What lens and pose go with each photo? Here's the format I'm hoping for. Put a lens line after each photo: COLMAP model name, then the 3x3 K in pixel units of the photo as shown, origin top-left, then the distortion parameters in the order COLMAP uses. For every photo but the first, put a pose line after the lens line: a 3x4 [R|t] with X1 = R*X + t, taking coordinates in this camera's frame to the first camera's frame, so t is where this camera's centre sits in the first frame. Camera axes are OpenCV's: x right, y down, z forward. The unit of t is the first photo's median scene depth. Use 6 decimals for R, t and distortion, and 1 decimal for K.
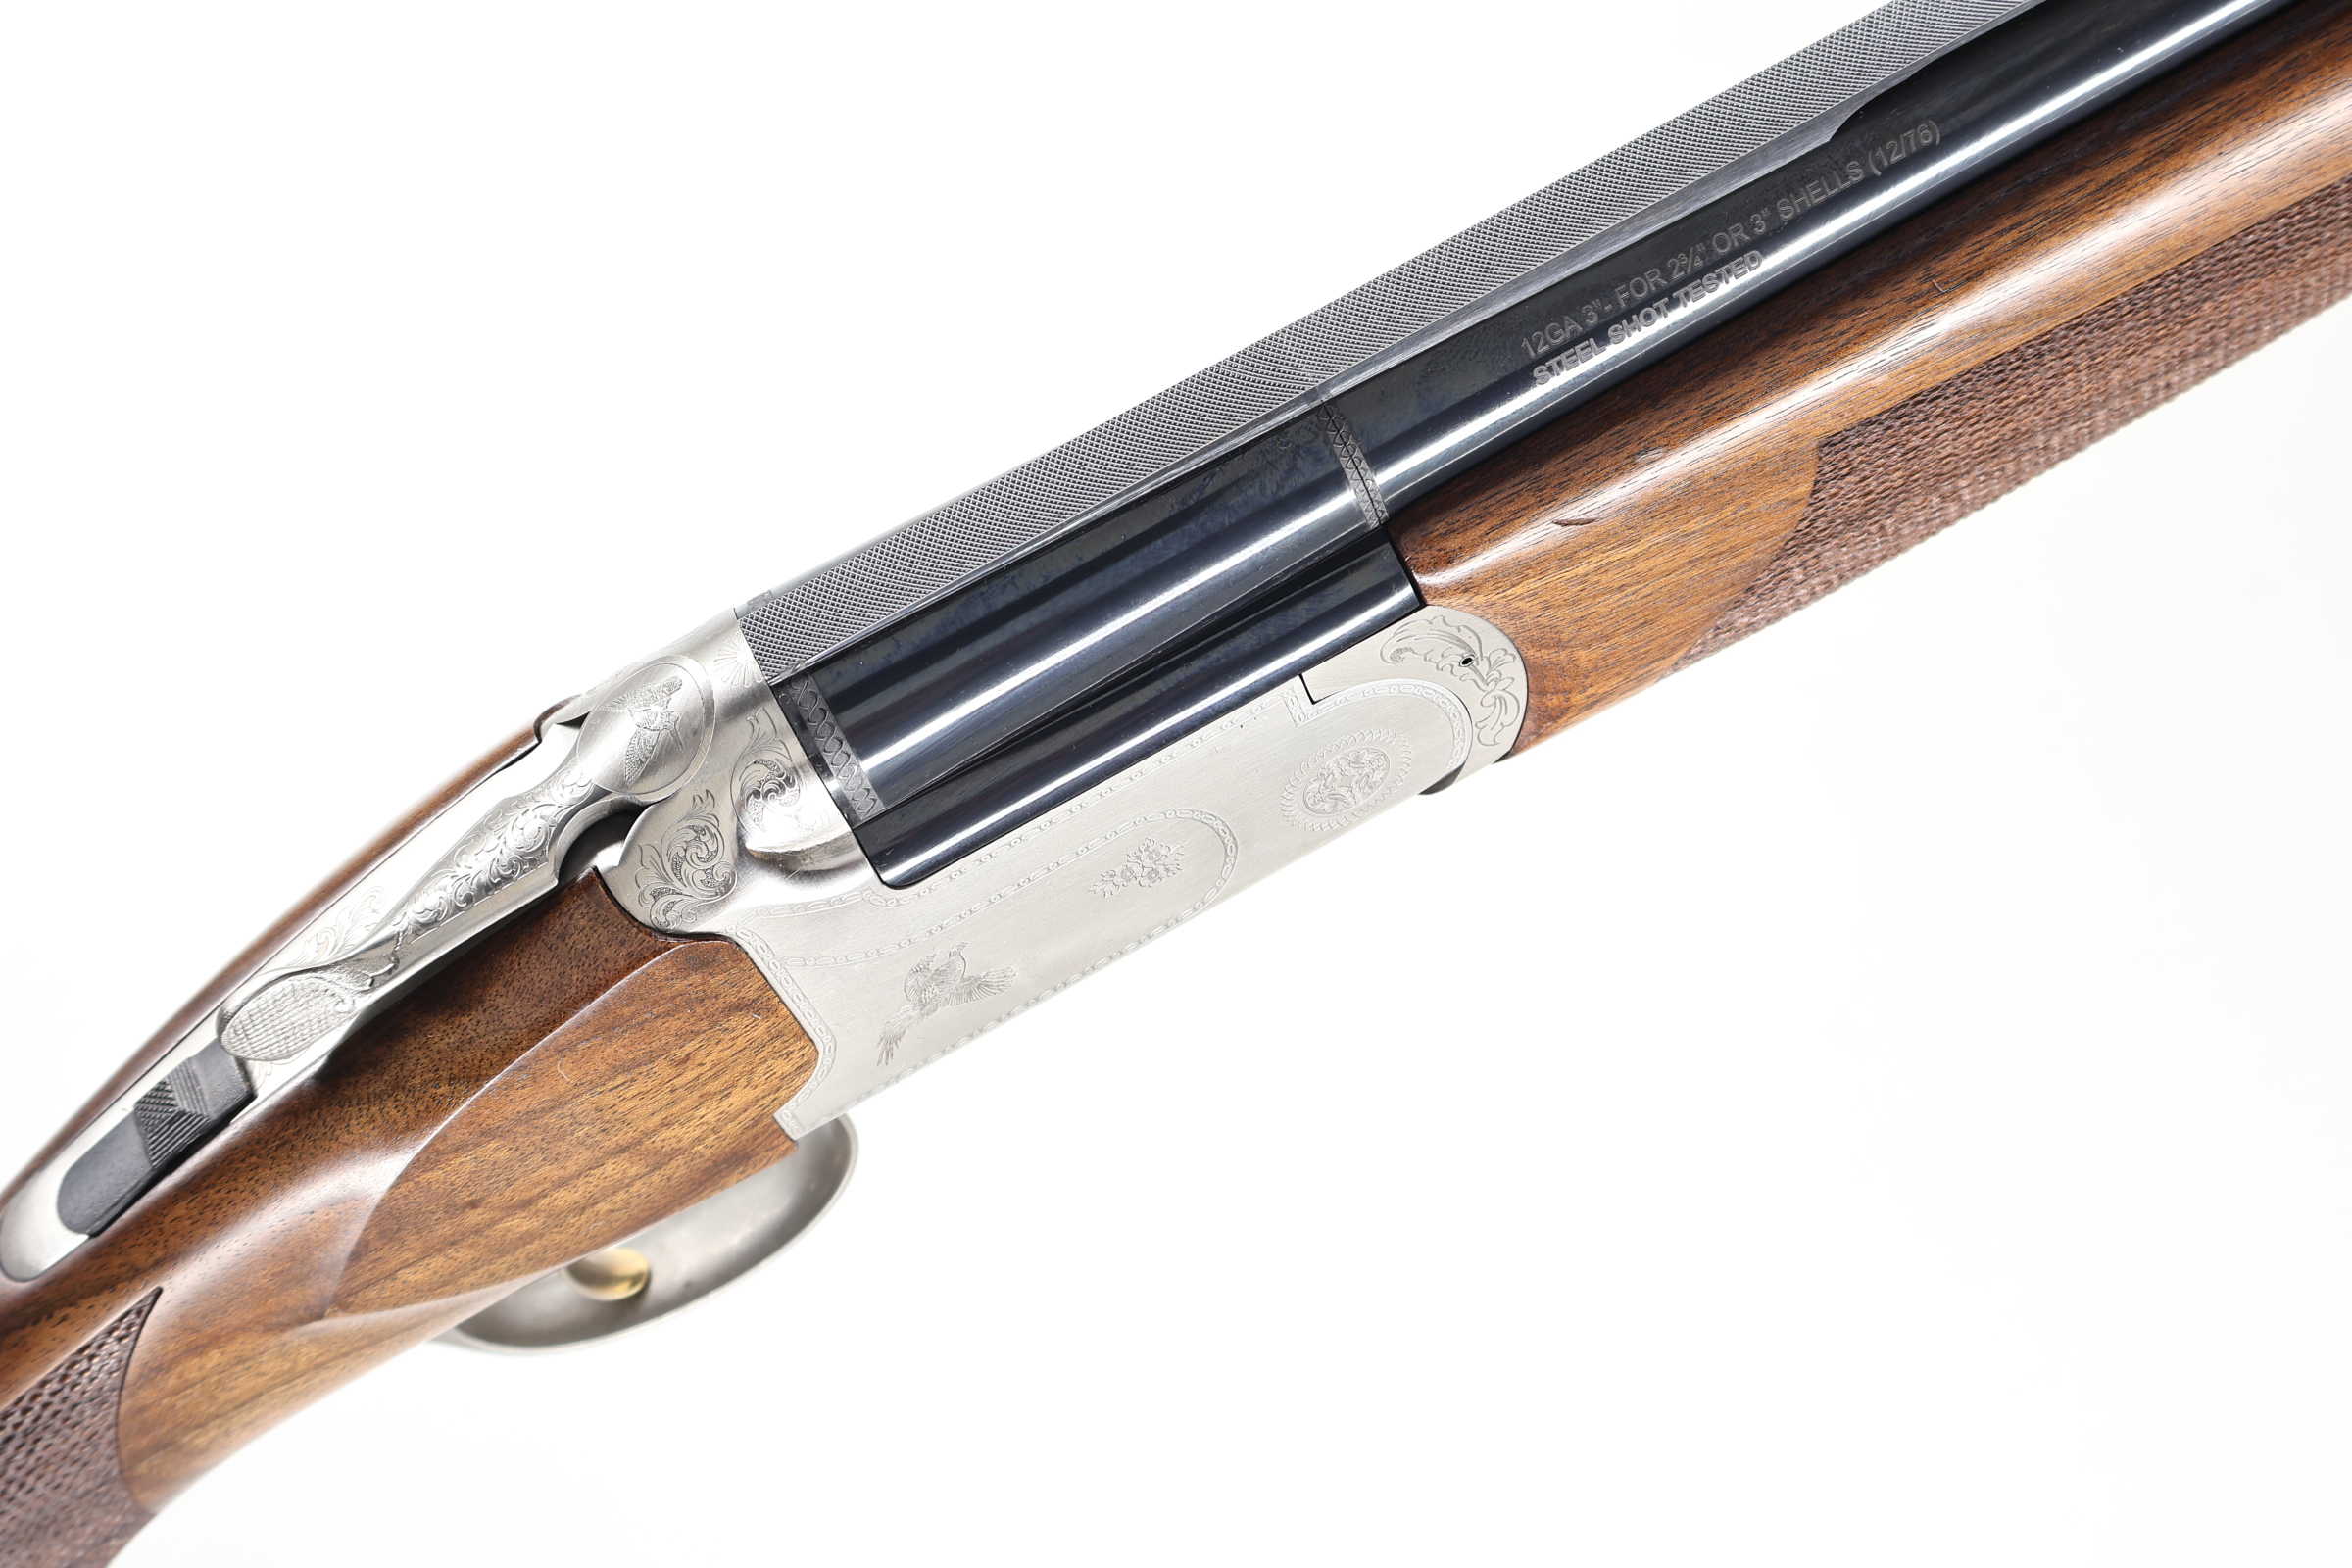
lens RADIAL K [[3819.3, 0, 1176.0], [0, 3819.3, 784.0], [0, 0, 1]] dist [0.020831, -0.040907]
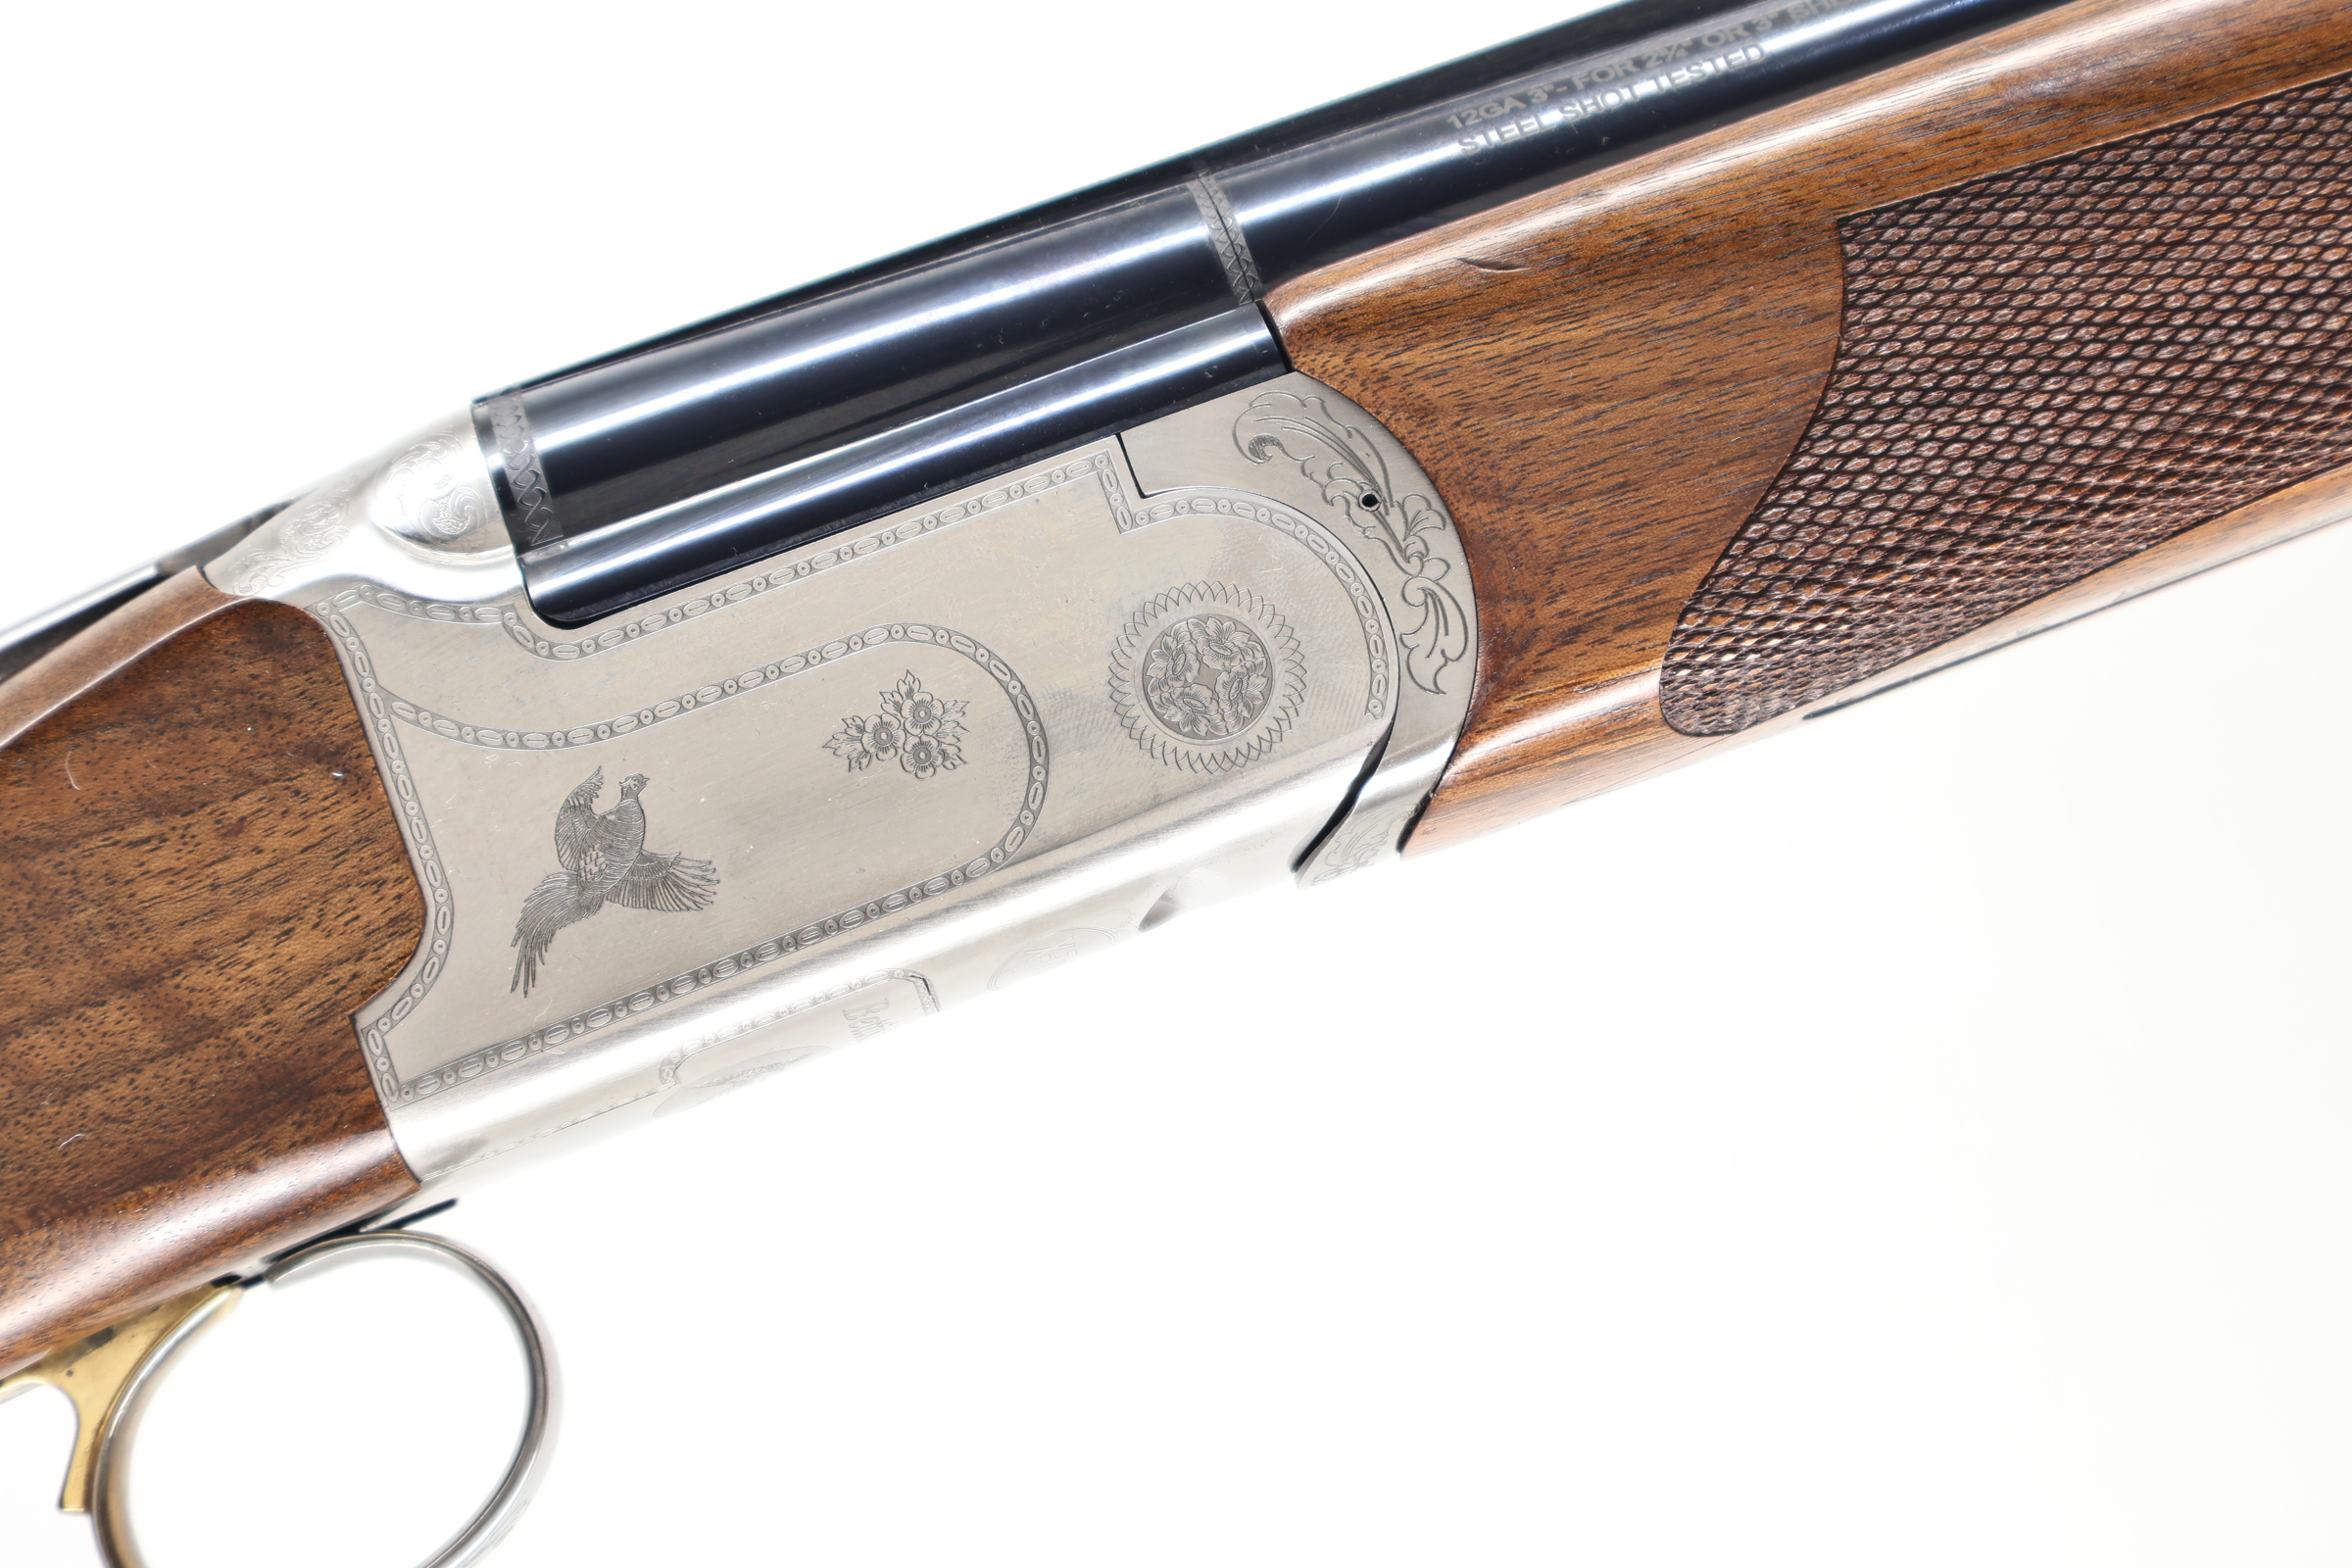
lens RADIAL K [[4941.8, 0, 1176.0], [0, 4941.8, 784.0], [0, 0, 1]] dist [0.051617, -0.196591]
pose [[0.917700, -0.112186, -0.381106, 0.404149], [-0.266155, 0.538573, -0.799438, 0.781027], [0.294940, 0.835077, 0.464390, 0.588386]]
